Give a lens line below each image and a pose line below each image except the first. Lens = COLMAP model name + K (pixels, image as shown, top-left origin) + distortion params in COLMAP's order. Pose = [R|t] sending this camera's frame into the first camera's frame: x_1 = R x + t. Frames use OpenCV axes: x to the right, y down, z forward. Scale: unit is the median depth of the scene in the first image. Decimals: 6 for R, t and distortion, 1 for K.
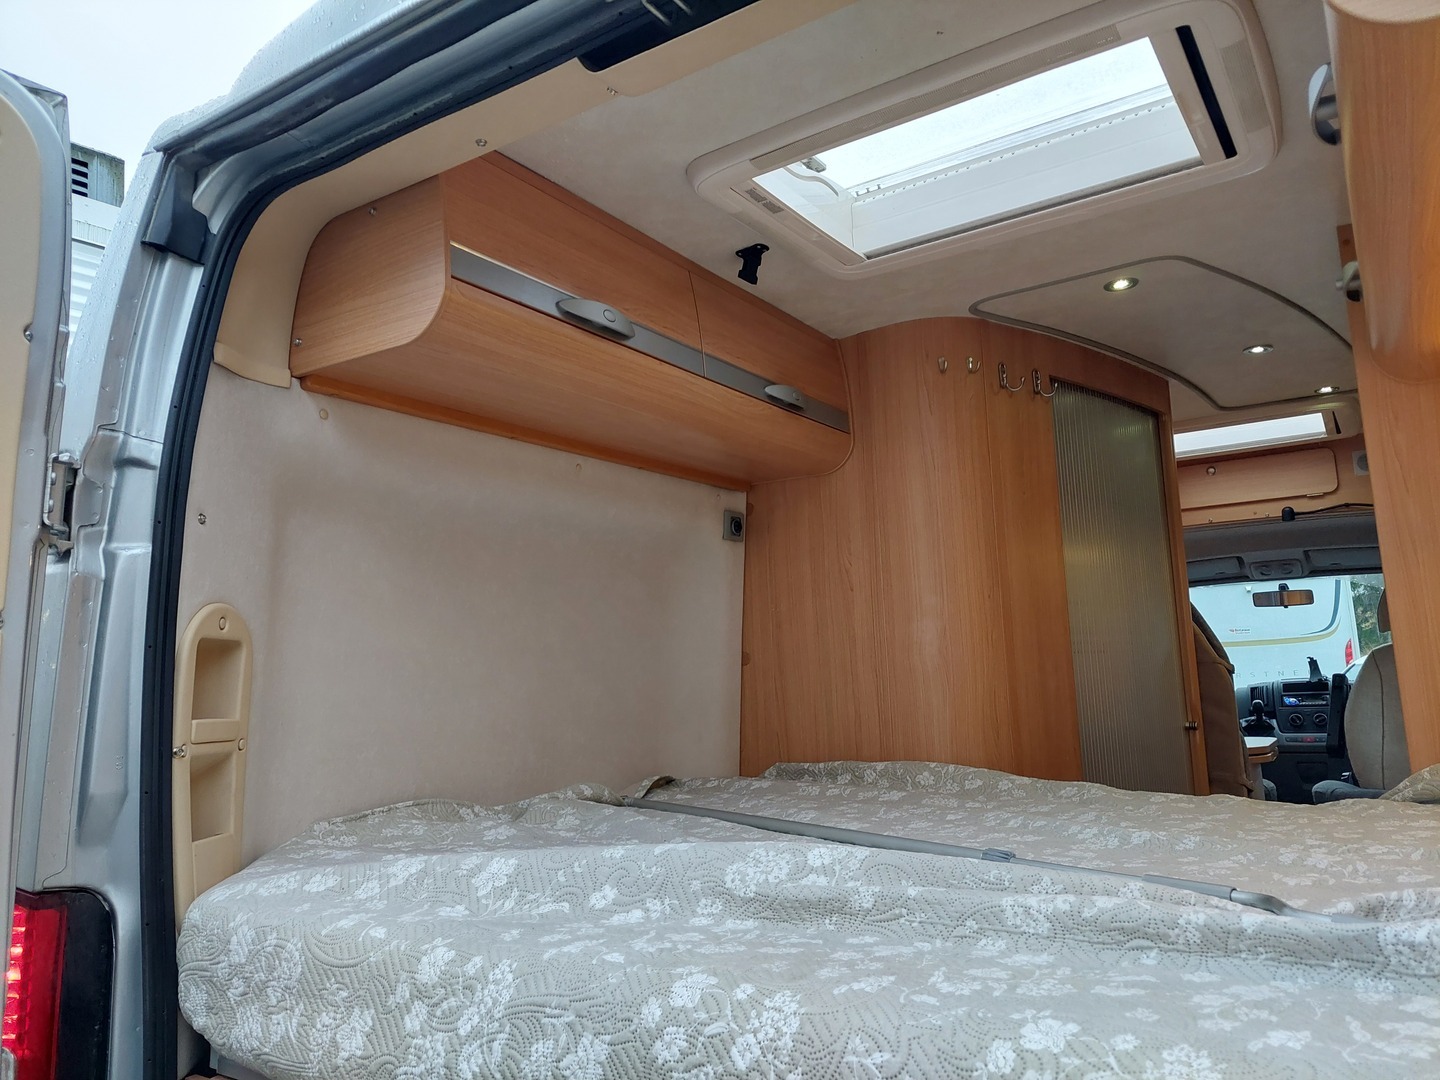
lens RADIAL K [[974.8, 0, 774.6], [0, 974.8, 537.0], [0, 0, 1]] dist [0.040343, -0.001278]
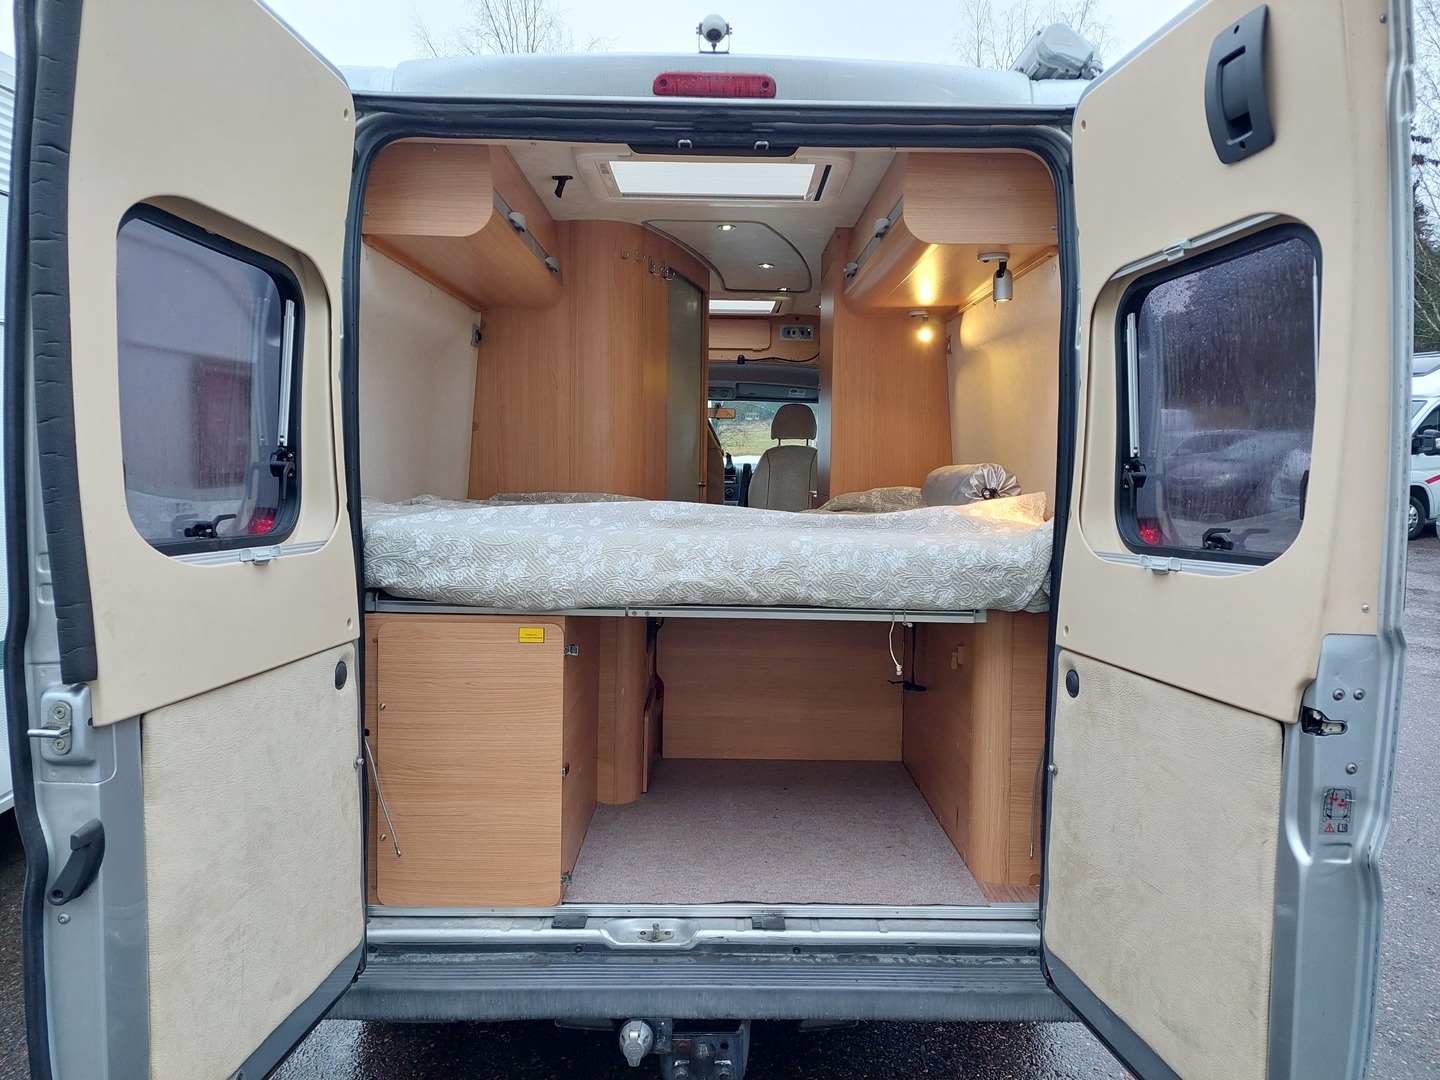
lens RADIAL K [[1051.2, 0, 717.4], [0, 1051.2, 551.7], [0, 0, 1]] dist [0.007386, -0.000682]
pose [[0.829265, 0.005376, 0.558829, -0.664431], [-0.122466, 0.977397, 0.172329, -0.012618], [-0.545272, -0.211344, 0.811180, -0.592628]]
